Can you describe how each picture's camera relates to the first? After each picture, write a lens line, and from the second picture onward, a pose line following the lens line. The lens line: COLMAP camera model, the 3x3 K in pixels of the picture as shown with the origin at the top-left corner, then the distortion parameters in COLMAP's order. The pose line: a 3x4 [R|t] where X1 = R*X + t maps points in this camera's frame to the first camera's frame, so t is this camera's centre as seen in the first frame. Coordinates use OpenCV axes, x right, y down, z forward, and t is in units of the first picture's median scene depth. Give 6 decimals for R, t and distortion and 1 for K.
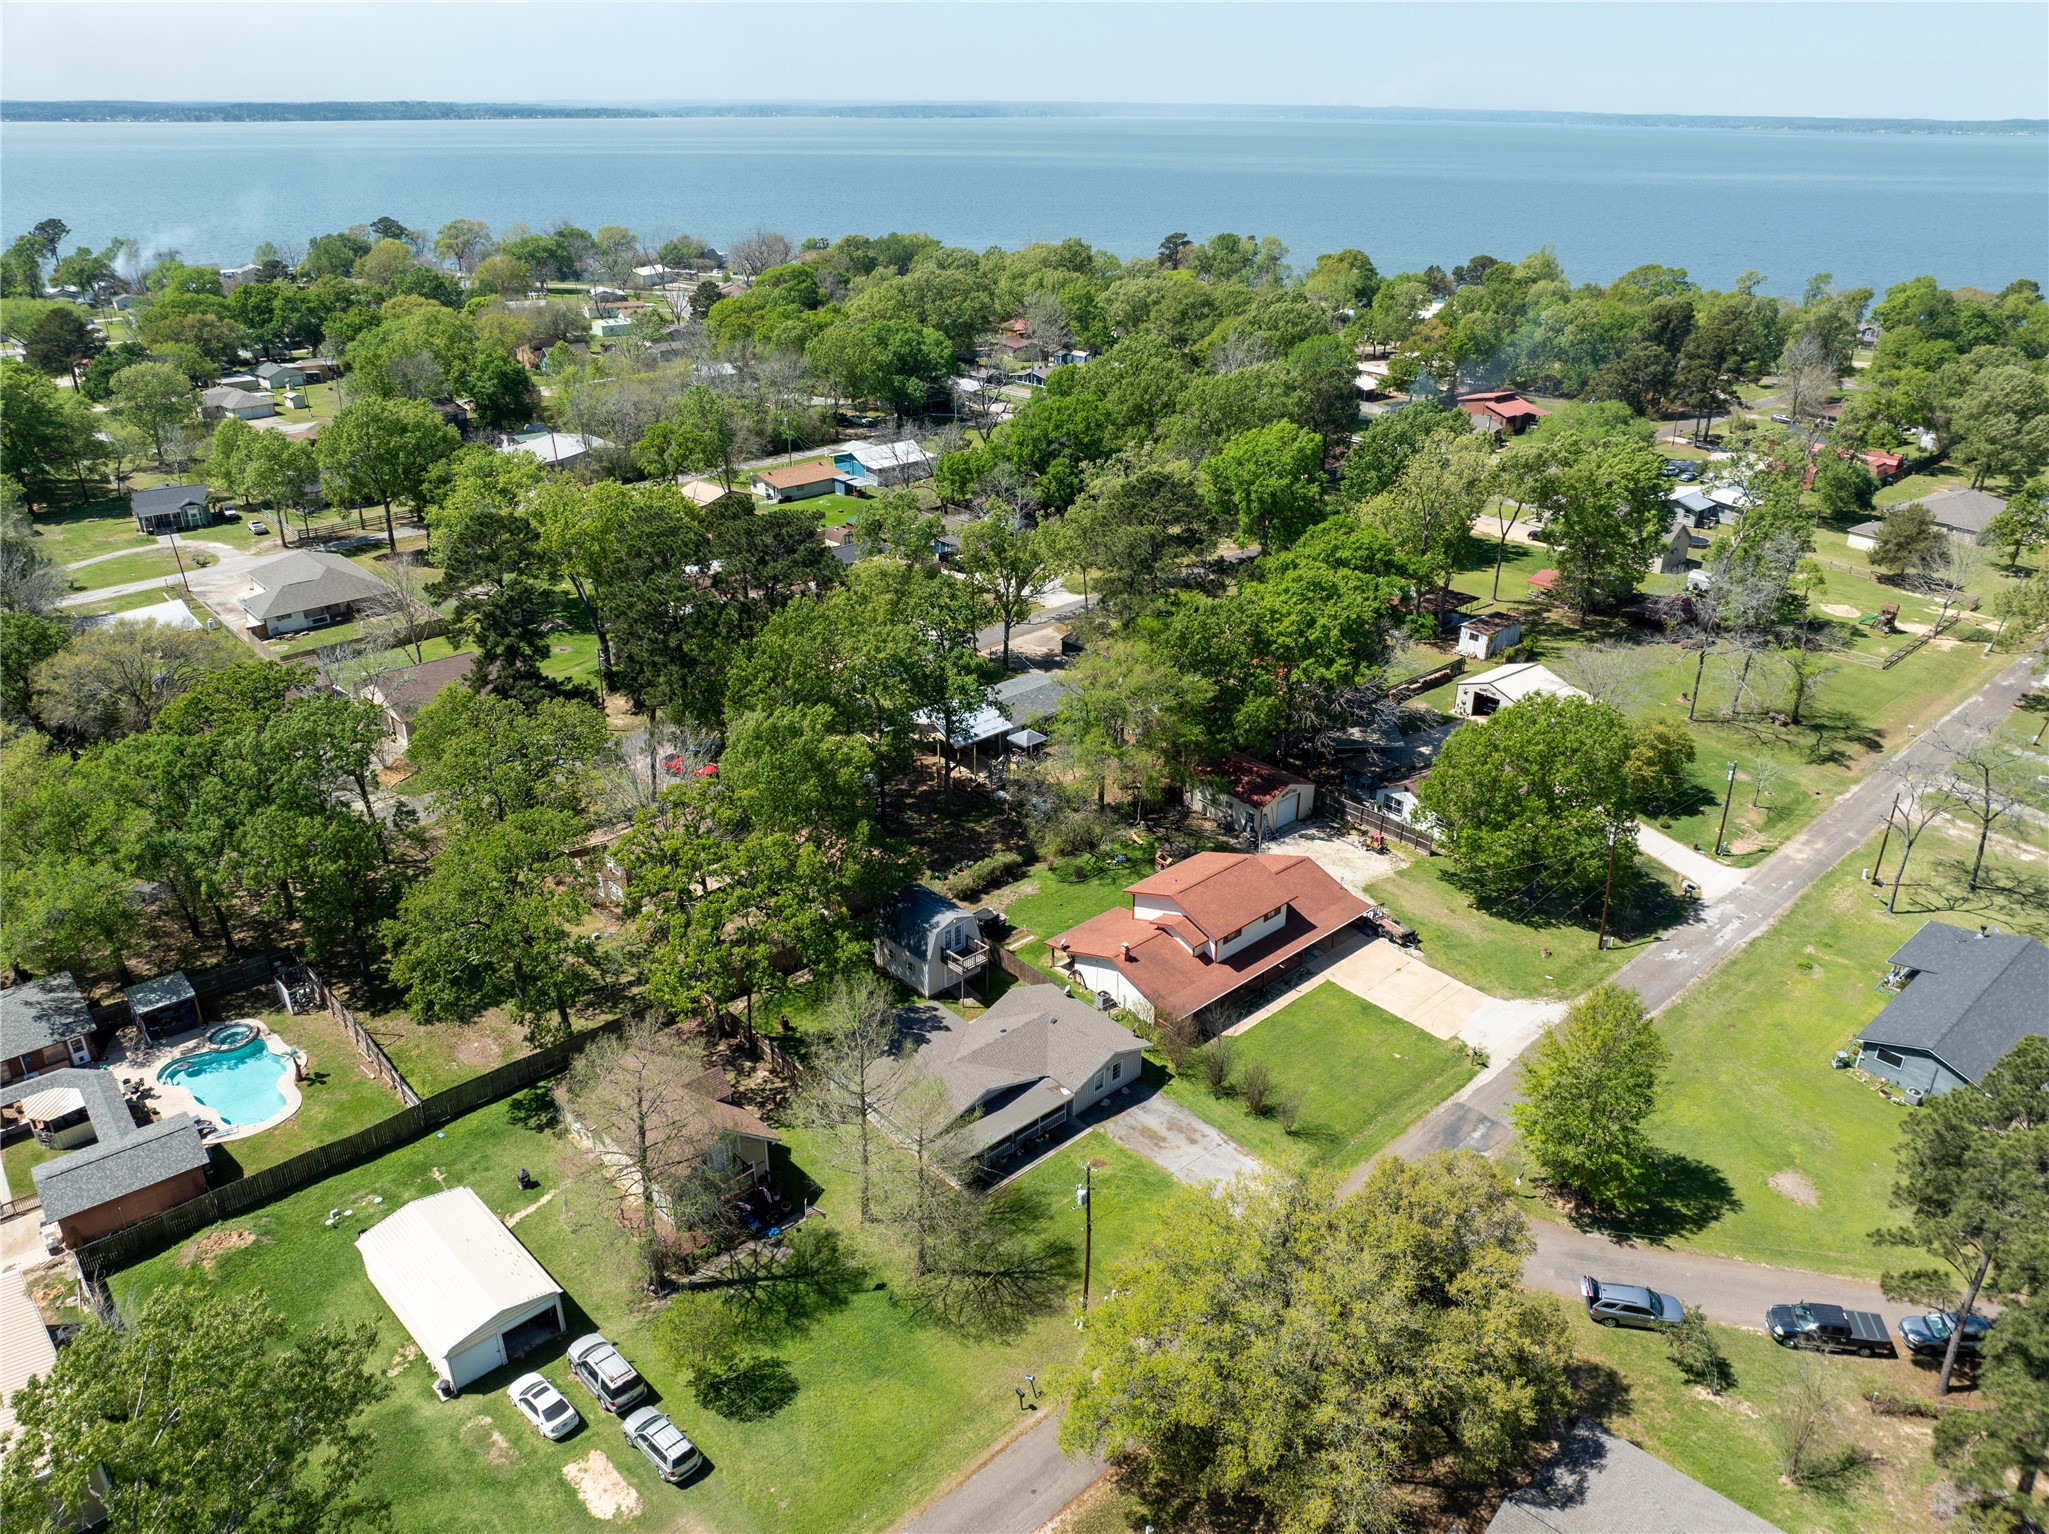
lens RADIAL K [[1465.2, 0, 1020.7], [0, 1465.2, 757.9], [0, 0, 1]] dist [-0.004782, -0.056315]
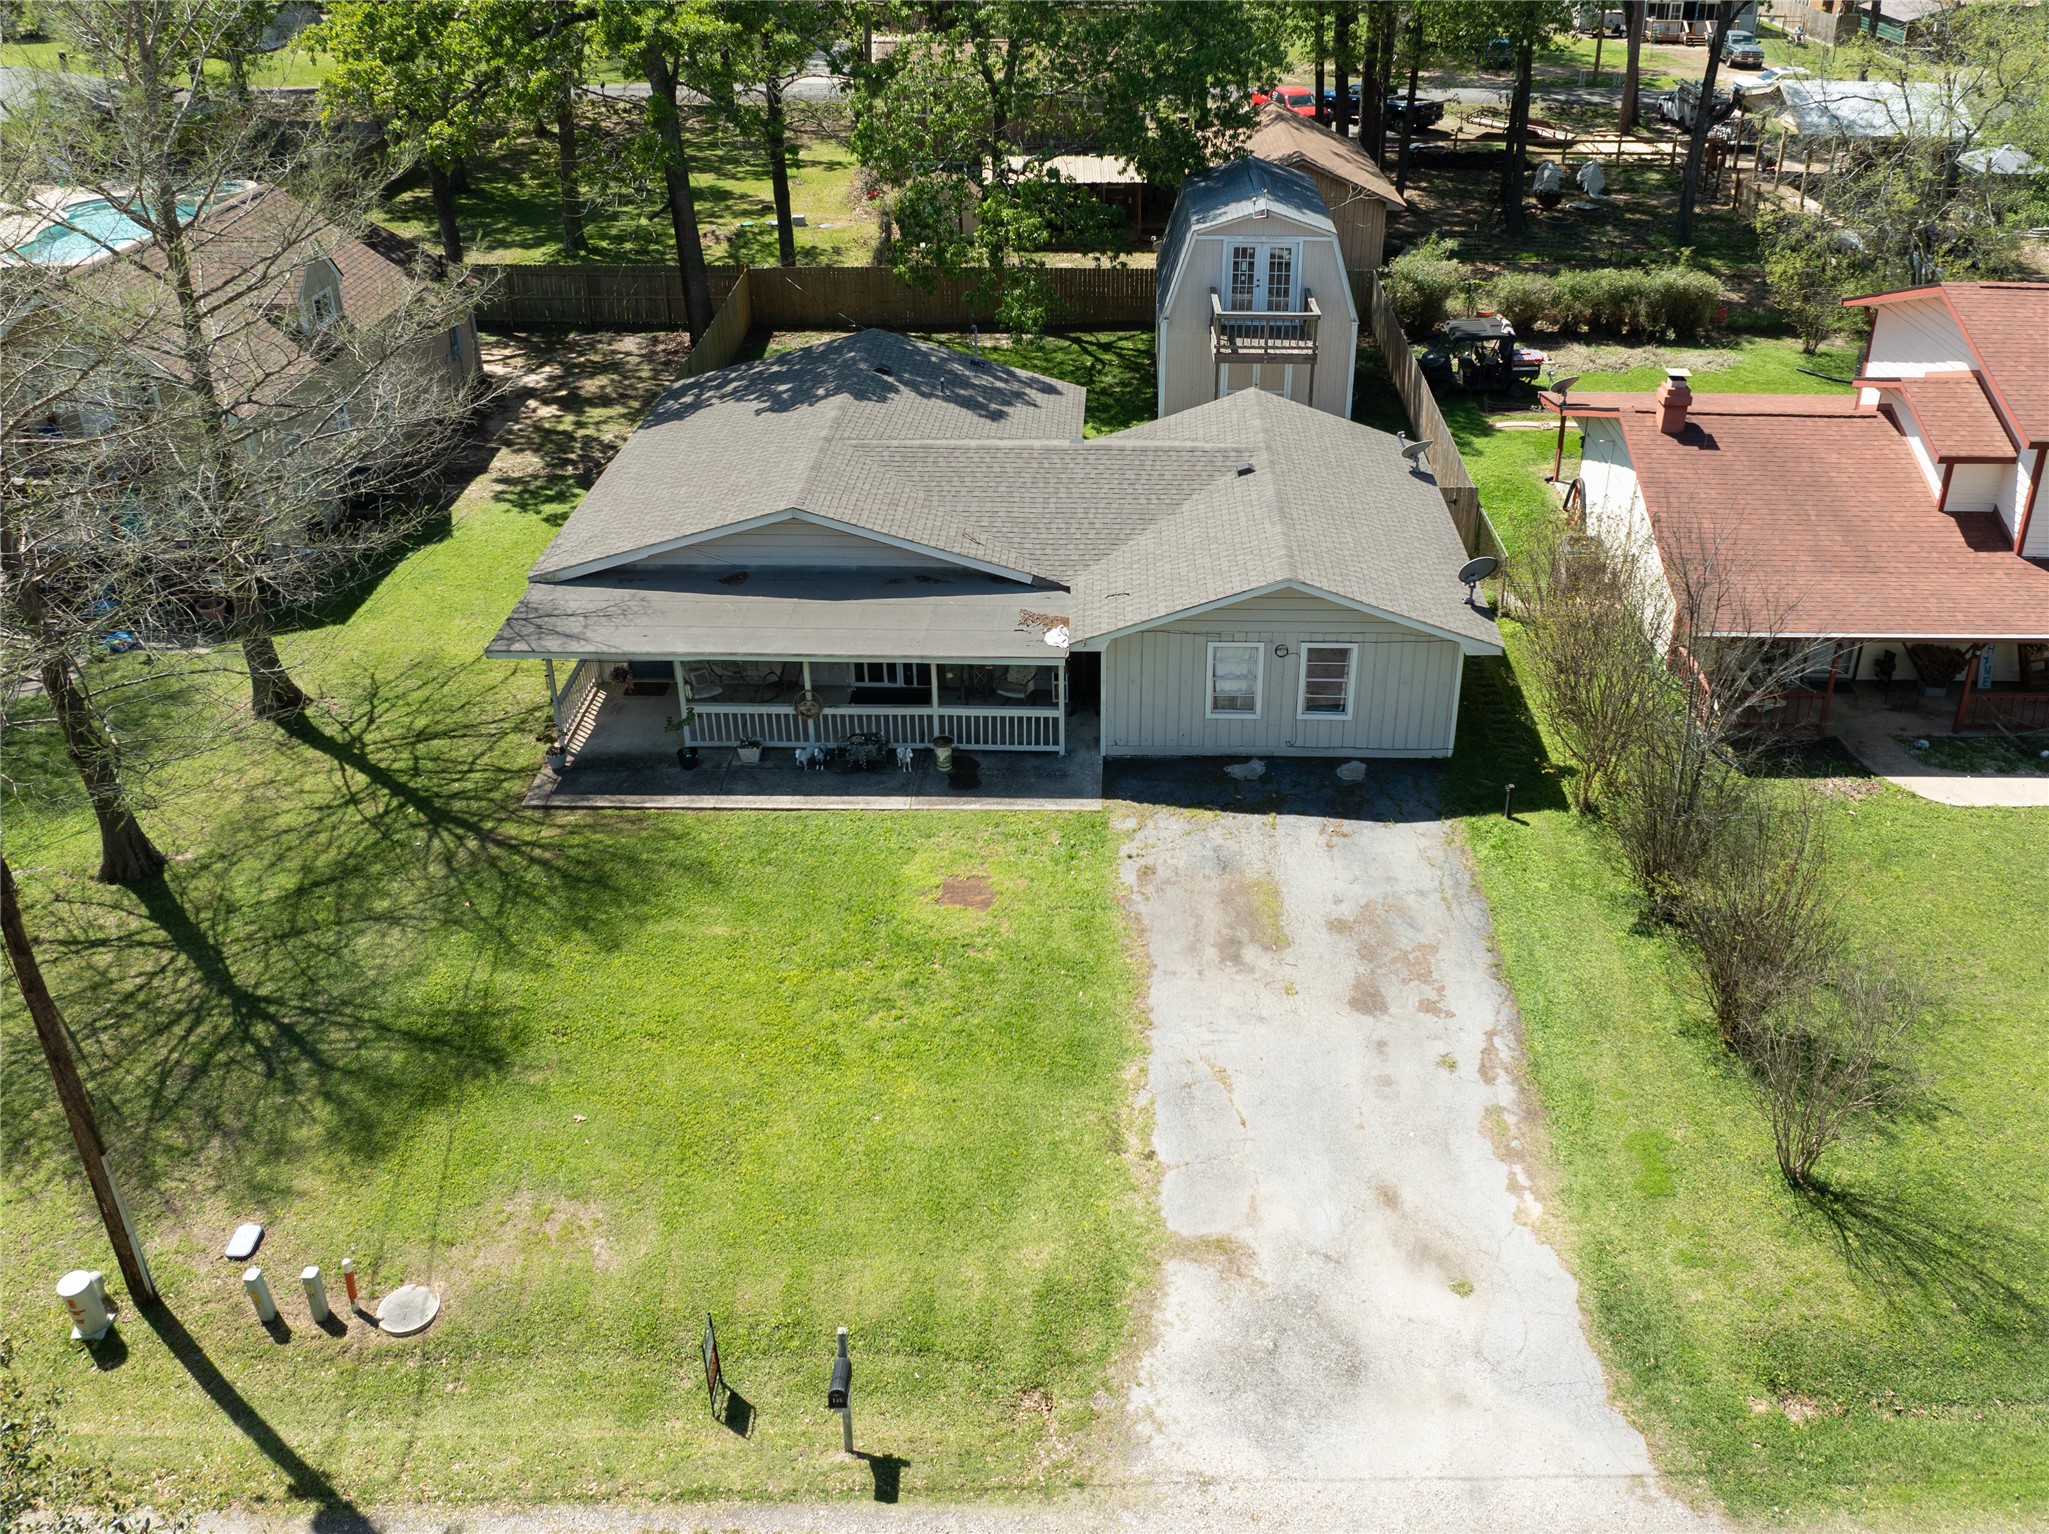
lens RADIAL K [[1666.1, 0, 1079.5], [0, 1666.1, 766.2], [0, 0, 1]] dist [-0.022043, -0.010641]
pose [[0.721412, 0.363116, -0.589670, 0.161102], [-0.291602, 0.931616, 0.216934, 0.130833], [0.628118, 0.015451, 0.777965, 0.548768]]
